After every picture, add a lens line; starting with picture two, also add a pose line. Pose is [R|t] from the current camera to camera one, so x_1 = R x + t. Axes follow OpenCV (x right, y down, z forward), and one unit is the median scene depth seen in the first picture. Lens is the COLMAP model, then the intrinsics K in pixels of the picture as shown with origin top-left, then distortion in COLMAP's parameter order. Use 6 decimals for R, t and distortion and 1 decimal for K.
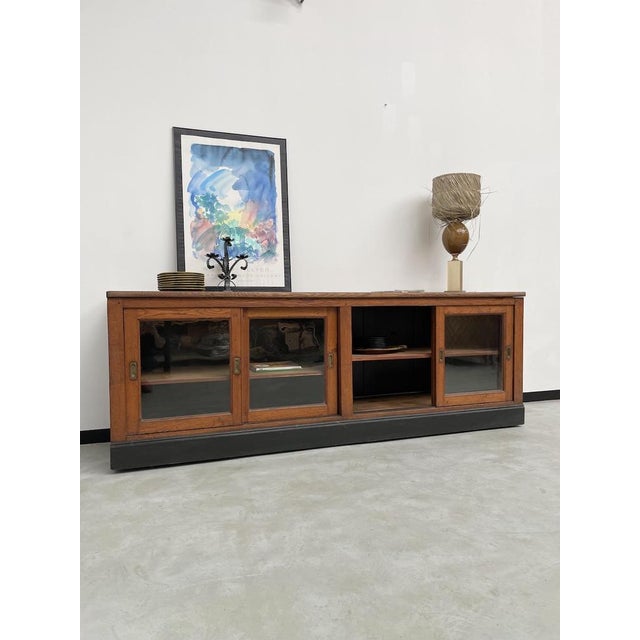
lens RADIAL K [[488.1, 0, 325.7], [0, 488.1, 322.2], [0, 0, 1]] dist [0.083879, -0.117777]
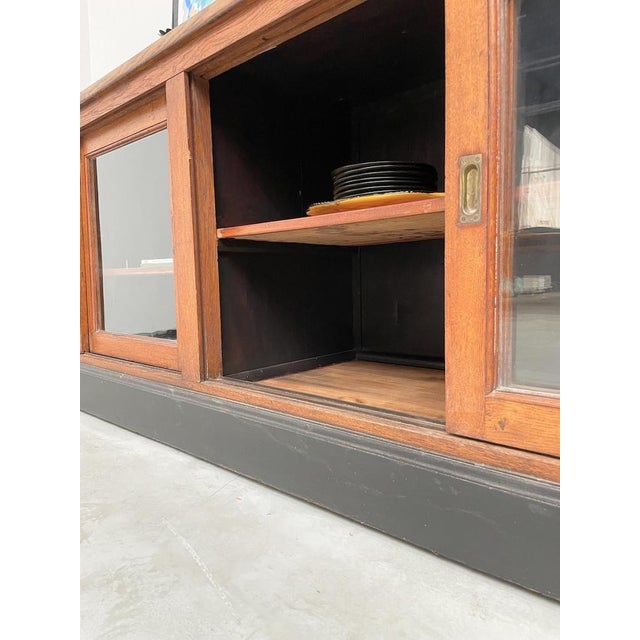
lens RADIAL K [[488.1, 0, 312.4], [0, 488.1, 325.4], [0, 0, 1]] dist [0.083879, -0.117777]
pose [[0.453428, 0.081546, -0.887555, 0.389679], [-0.016353, 0.996399, 0.083192, 0.108254], [0.891143, -0.023208, 0.453129, 0.850458]]
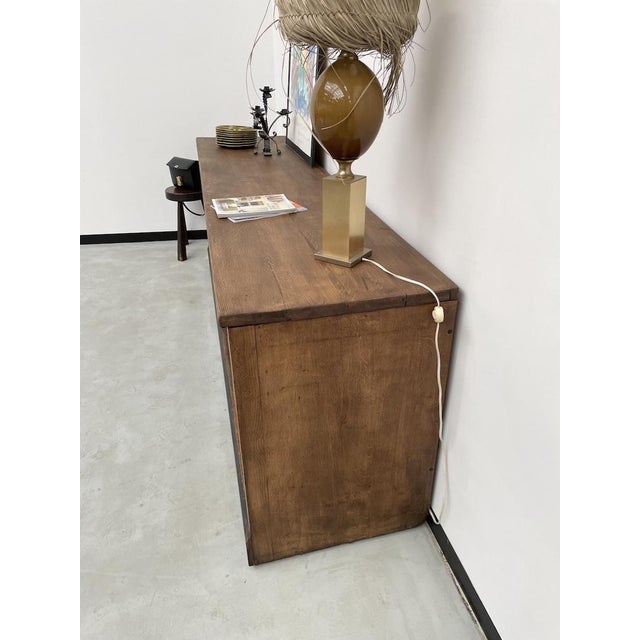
lens RADIAL K [[488.1, 0, 321.8], [0, 488.1, 318.4], [0, 0, 1]] dist [0.083879, -0.117777]
pose [[-0.101036, 0.487098, -0.867483, 0.733256], [-0.043799, 0.868922, 0.493007, -0.244878], [0.993918, 0.087806, -0.066458, 1.152926]]
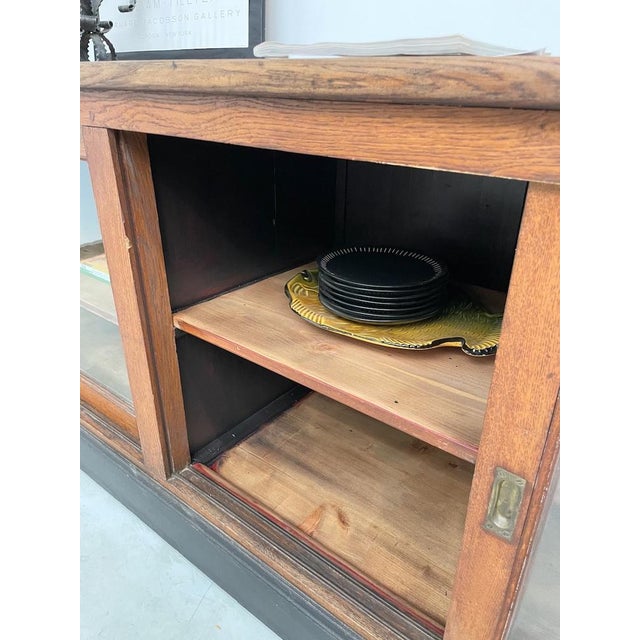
lens RADIAL K [[488.1, 0, 324.1], [0, 488.1, 322.9], [0, 0, 1]] dist [0.083879, -0.117777]
pose [[0.532721, 0.386082, -0.753093, 0.302580], [-0.054143, 0.903600, 0.424942, -0.050872], [0.844557, -0.185601, 0.502270, 0.880899]]
